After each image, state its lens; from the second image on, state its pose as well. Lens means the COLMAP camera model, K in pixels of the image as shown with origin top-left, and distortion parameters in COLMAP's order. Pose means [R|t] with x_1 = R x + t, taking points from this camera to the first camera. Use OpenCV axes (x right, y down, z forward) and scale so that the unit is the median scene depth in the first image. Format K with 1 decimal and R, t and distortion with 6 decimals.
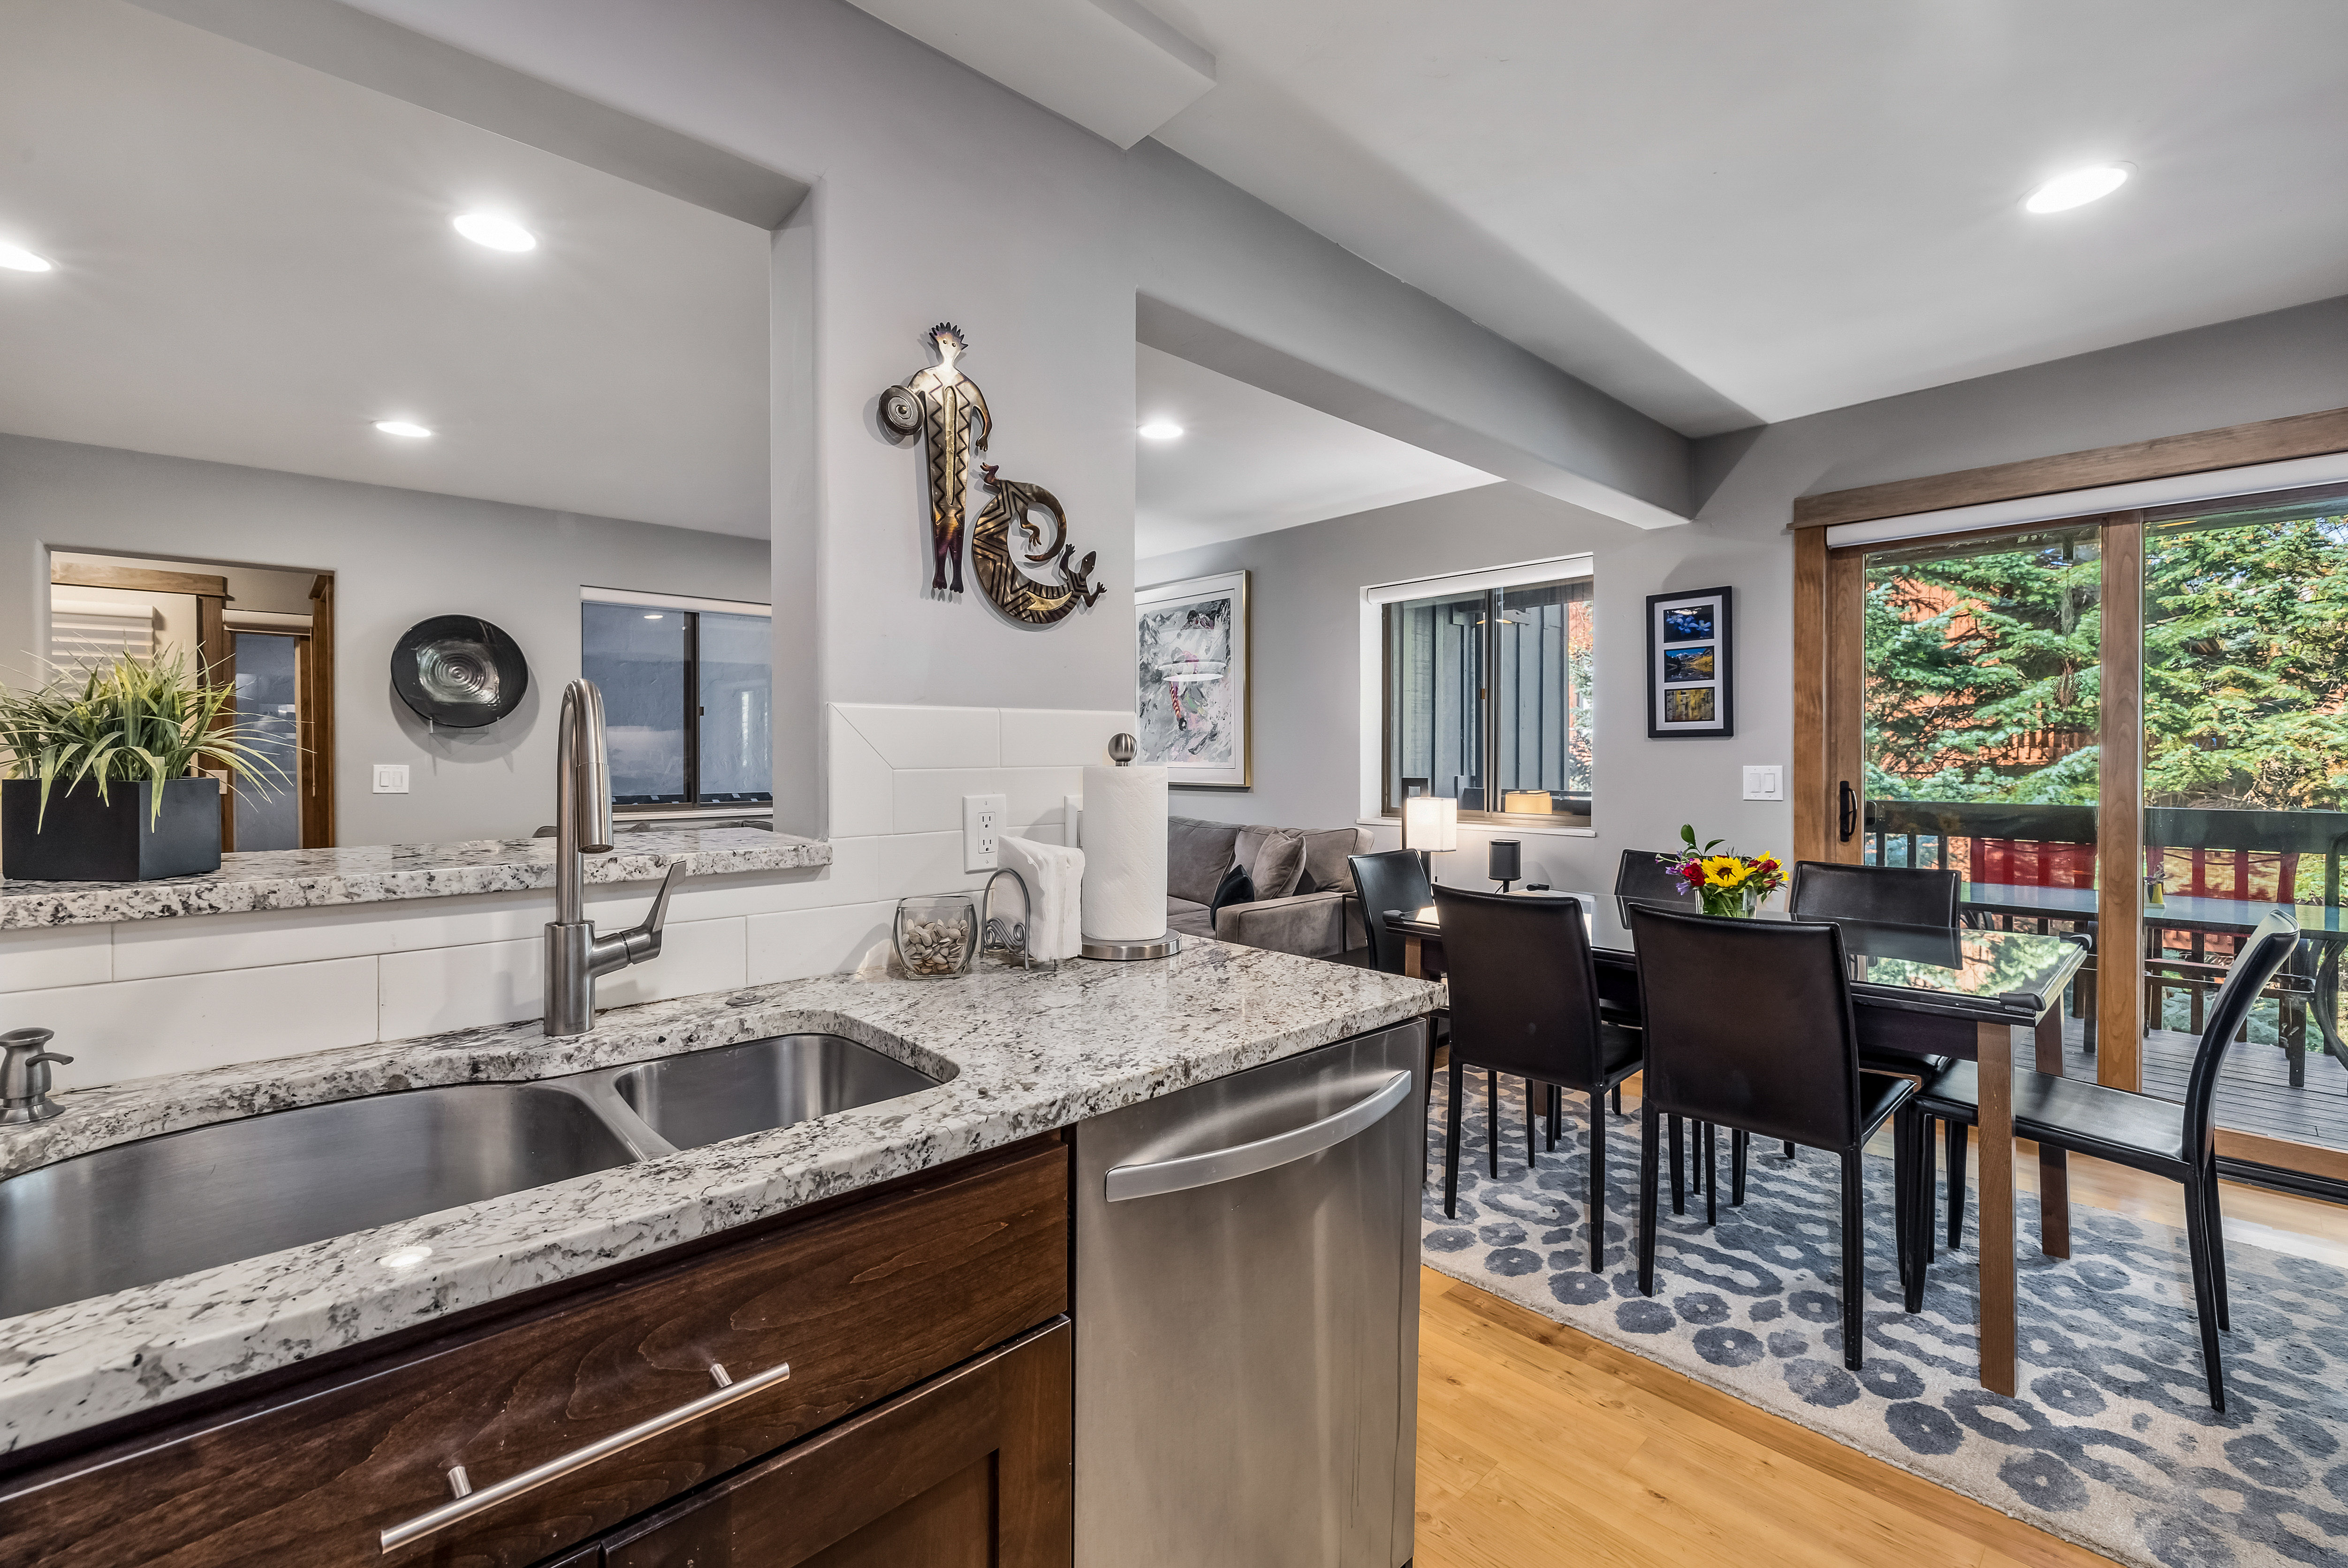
lens RADIAL K [[998.8, 0, 1145.0], [0, 998.8, 765.4], [0, 0, 1]] dist [0.002591, -0.000611]
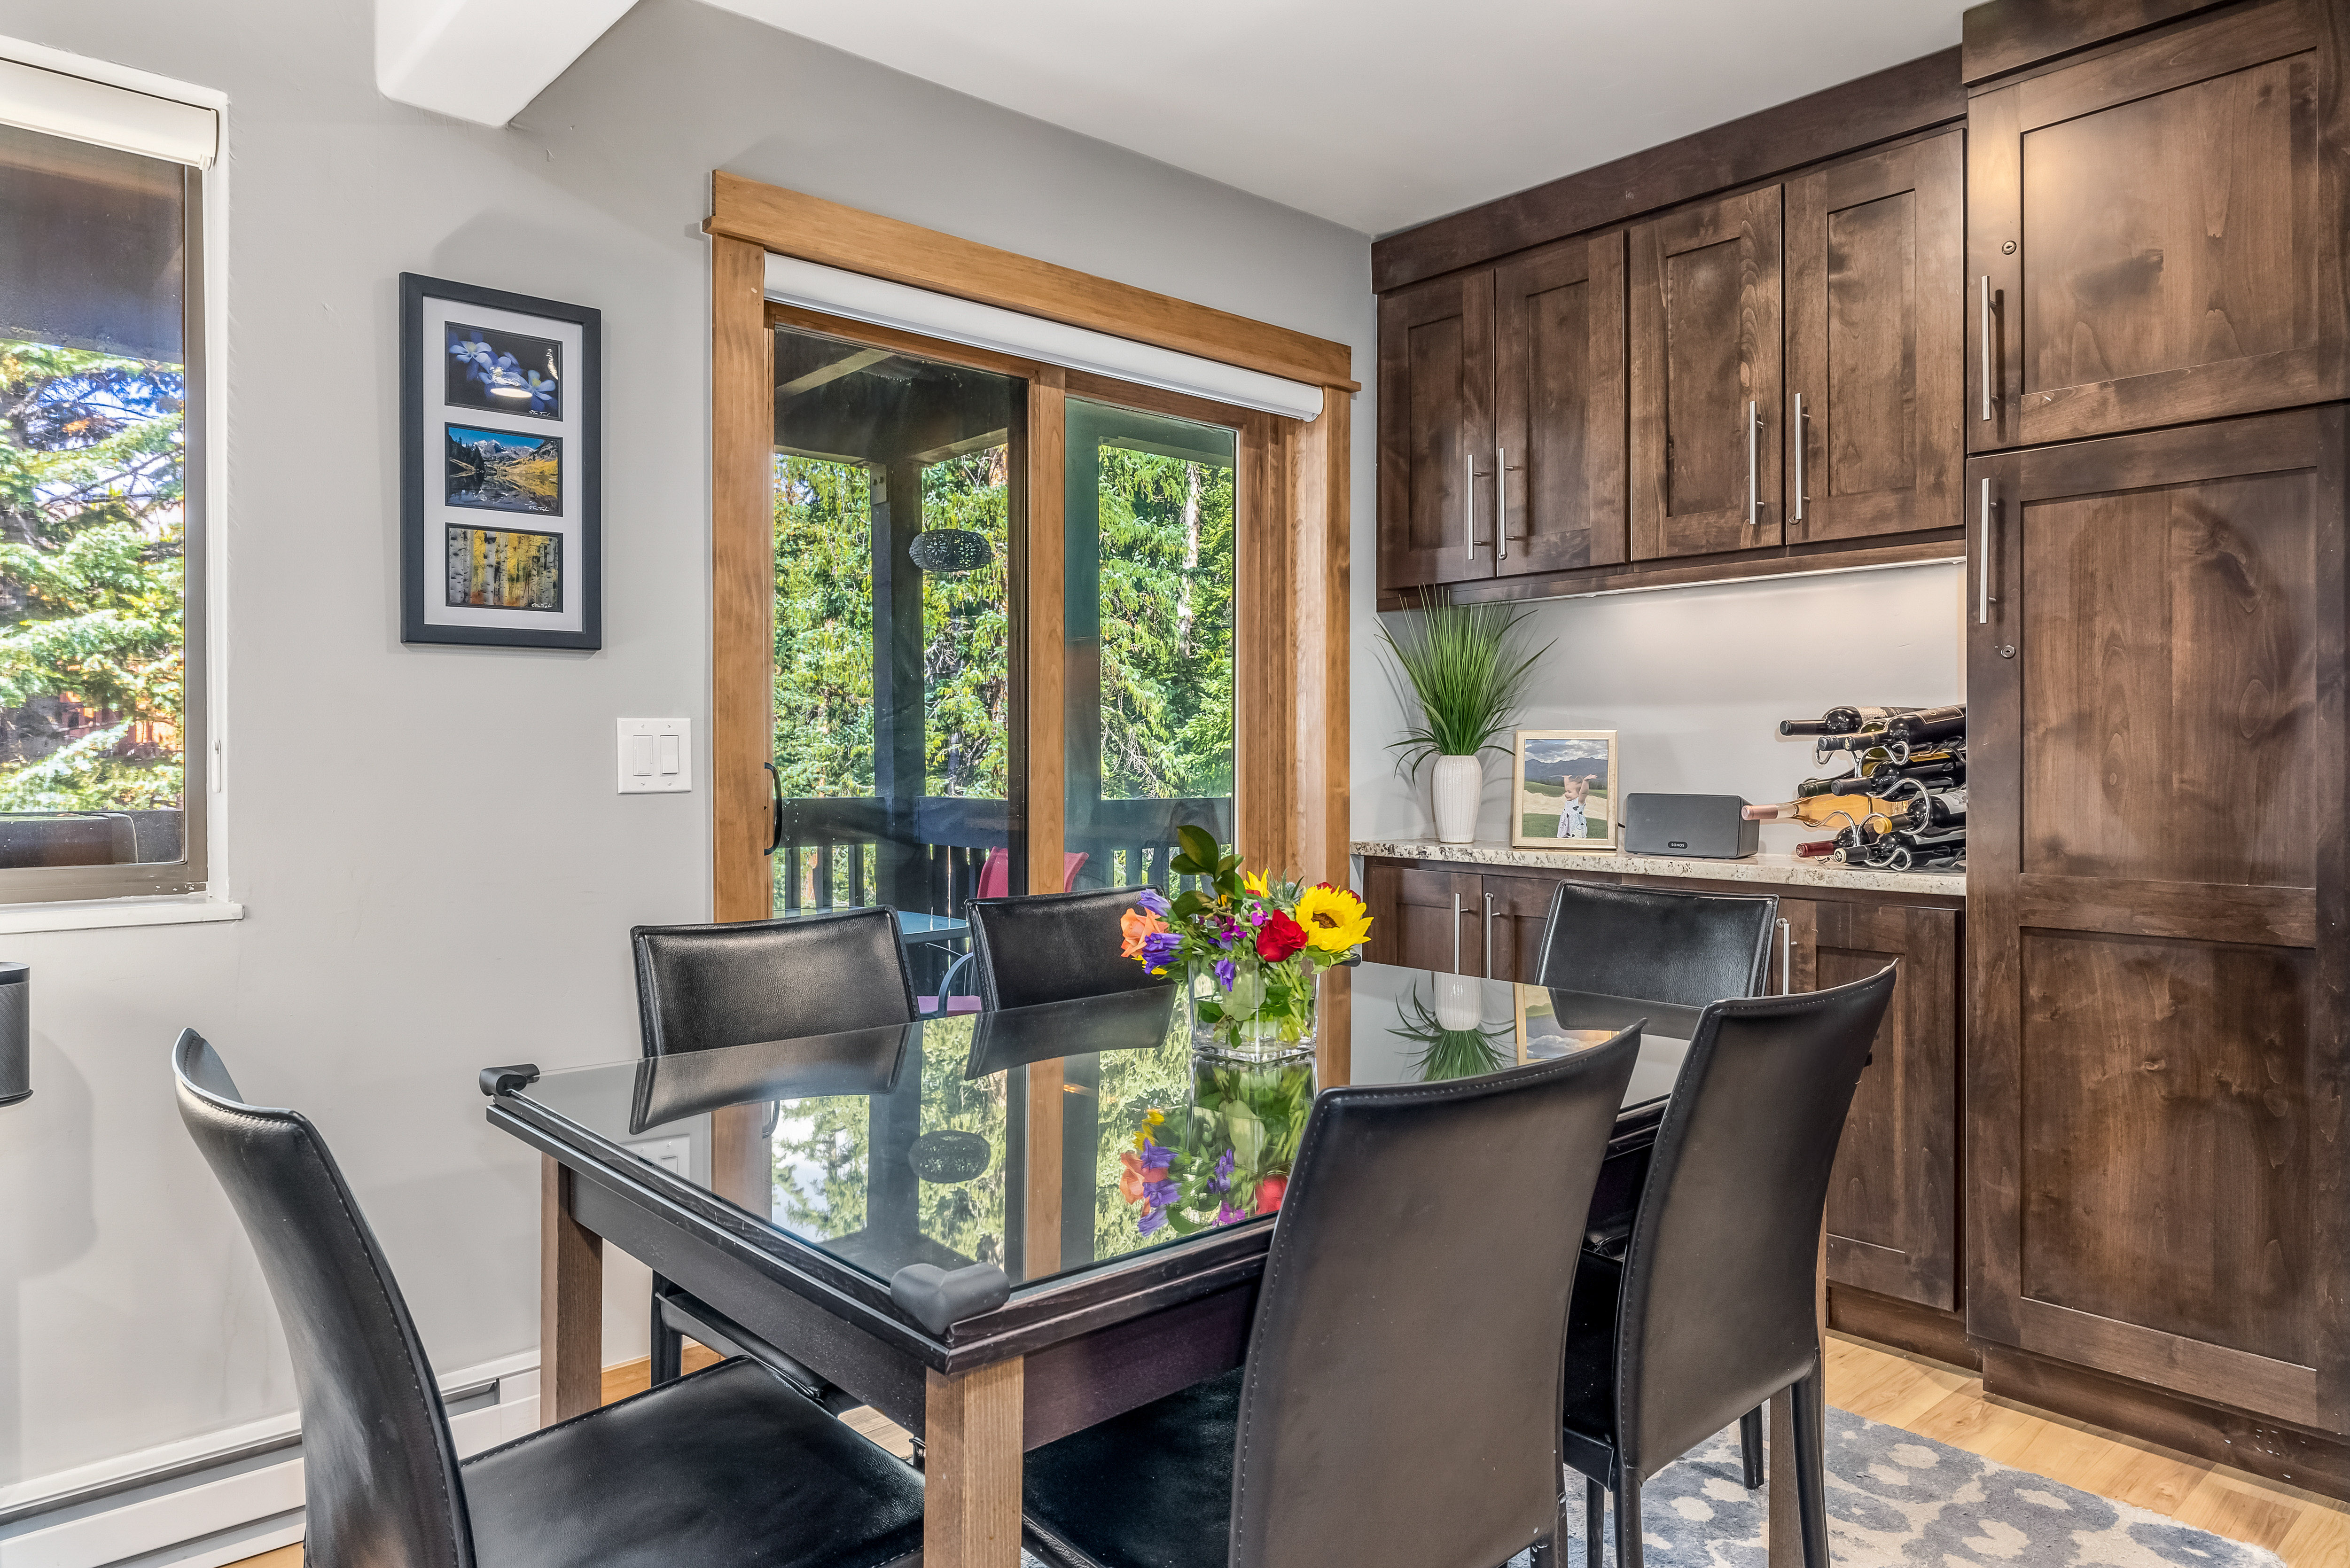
lens RADIAL K [[1479.7, 0, 1183.1], [0, 1479.7, 763.1], [0, 0, 1]] dist [-0.002779, 0.000236]
pose [[0.005216, -0.001902, 0.999985, -0.044980], [0.011328, 0.999934, 0.001843, 0.014964], [-0.999922, 0.011318, 0.005237, 0.490822]]
